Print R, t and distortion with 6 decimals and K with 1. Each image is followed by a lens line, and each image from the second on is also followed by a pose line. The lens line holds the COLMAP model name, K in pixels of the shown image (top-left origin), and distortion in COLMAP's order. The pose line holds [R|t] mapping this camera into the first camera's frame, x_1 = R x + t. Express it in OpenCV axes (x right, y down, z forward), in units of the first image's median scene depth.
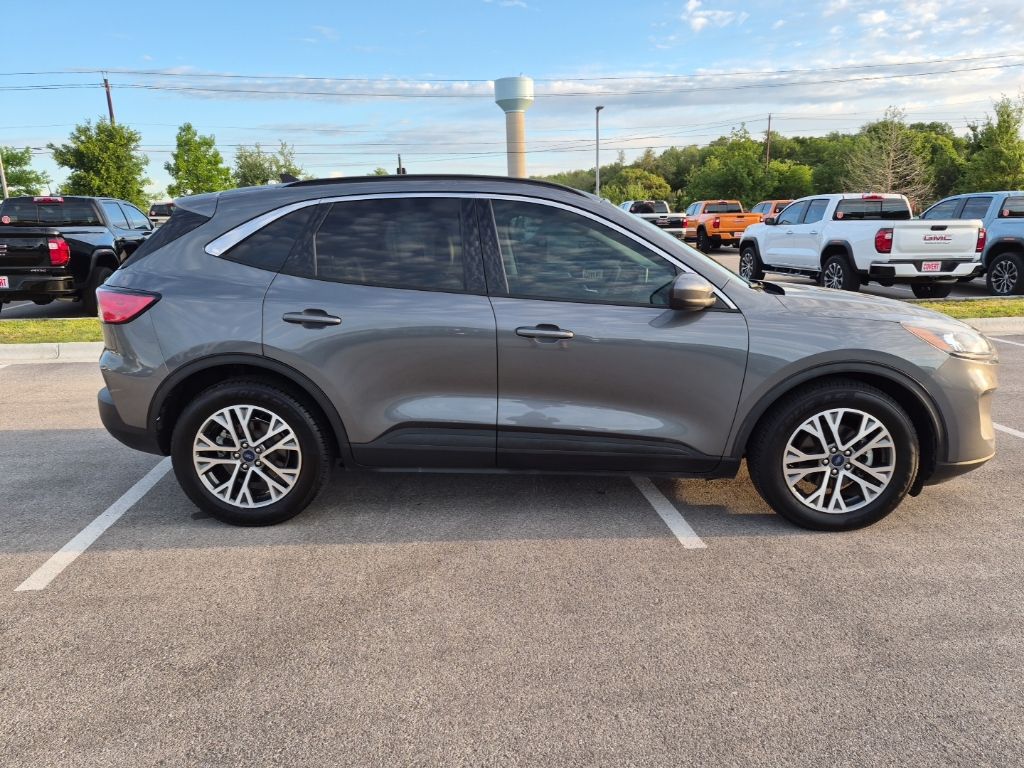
lens RADIAL K [[712.7, 0, 520.8], [0, 712.7, 382.5], [0, 0, 1]] dist [0.059115, -0.047029]
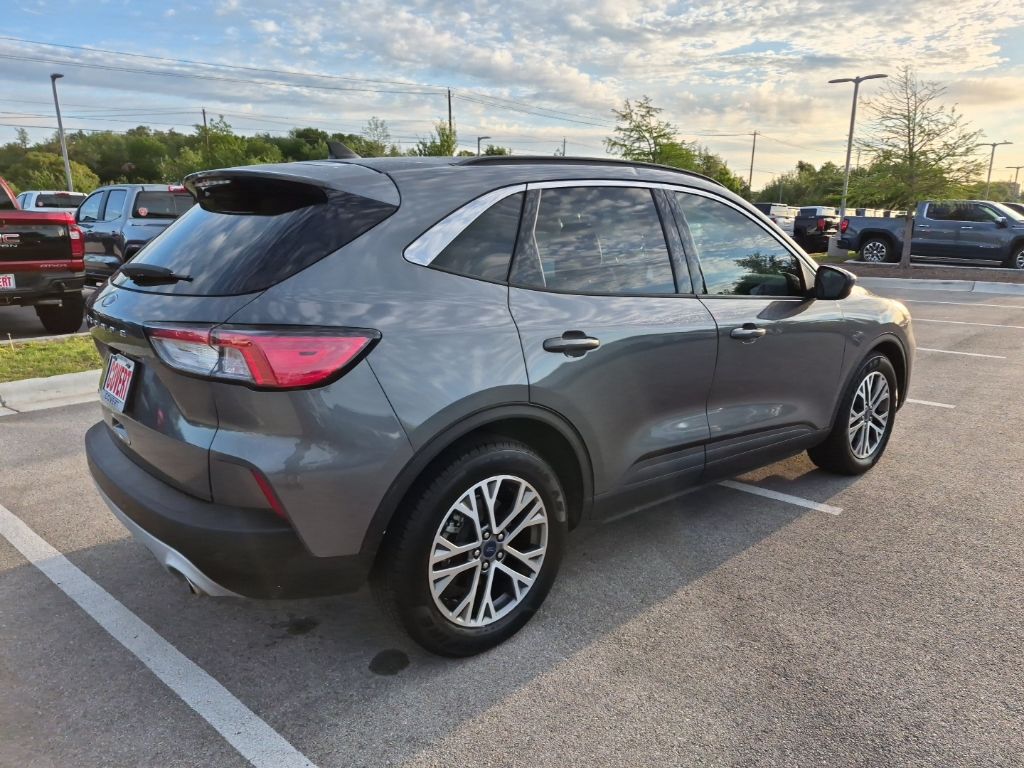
lens RADIAL K [[712.7, 0, 521.0], [0, 712.7, 384.1], [0, 0, 1]] dist [0.059115, -0.047029]
pose [[0.739167, -0.137735, 0.659288, -0.795410], [0.135347, 0.989274, 0.054929, -0.090703], [-0.659783, 0.048630, 0.749881, 0.452359]]
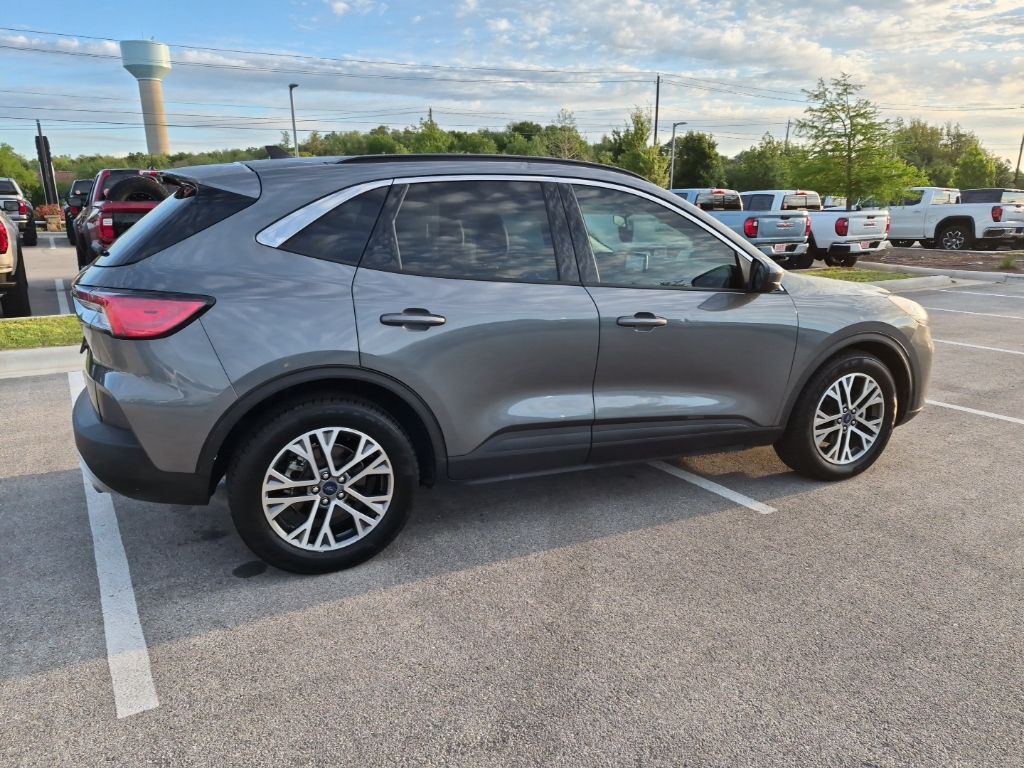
lens RADIAL K [[712.7, 0, 504.5], [0, 712.7, 383.0], [0, 0, 1]] dist [0.059115, -0.047029]
pose [[0.908158, -0.085623, 0.409777, -0.525860], [0.078036, 0.996328, 0.035237, -0.032292], [-0.411289, -0.000023, 0.911505, 0.163194]]
